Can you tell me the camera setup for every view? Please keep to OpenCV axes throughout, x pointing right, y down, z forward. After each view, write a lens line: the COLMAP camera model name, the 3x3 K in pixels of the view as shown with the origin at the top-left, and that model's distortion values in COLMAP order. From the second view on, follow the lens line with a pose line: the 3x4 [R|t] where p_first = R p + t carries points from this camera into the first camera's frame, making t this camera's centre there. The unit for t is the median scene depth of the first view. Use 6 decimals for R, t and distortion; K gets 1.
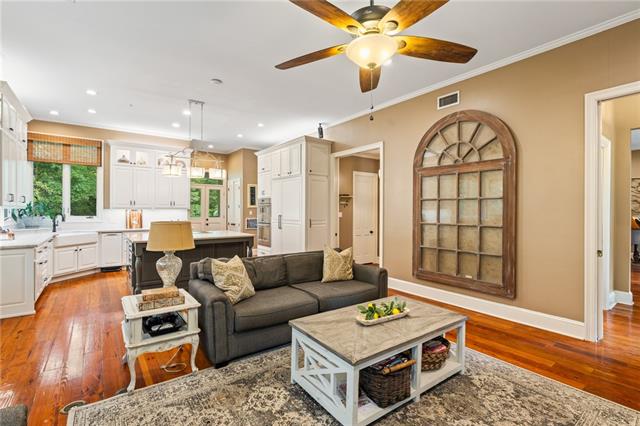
lens RADIAL K [[297.9, 0, 324.0], [0, 297.9, 210.4], [0, 0, 1]] dist [-0.010505, 0.000597]
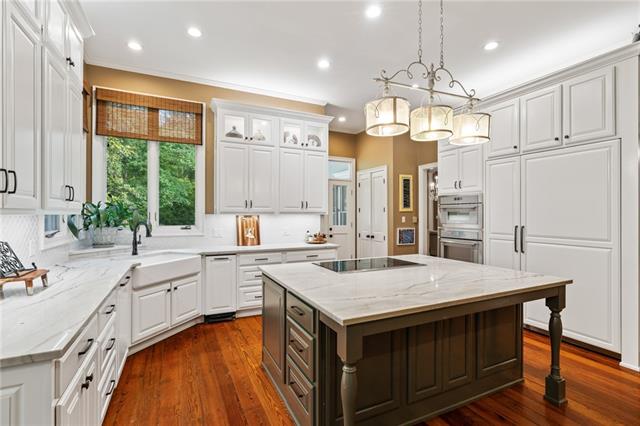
lens RADIAL K [[297.9, 0, 315.8], [0, 297.9, 214.3], [0, 0, 1]] dist [-0.010505, 0.000597]
pose [[0.977623, -0.002180, -0.210351, -0.408726], [0.001999, 0.999997, -0.001076, -0.003773], [0.210353, 0.000631, 0.977625, 0.465531]]
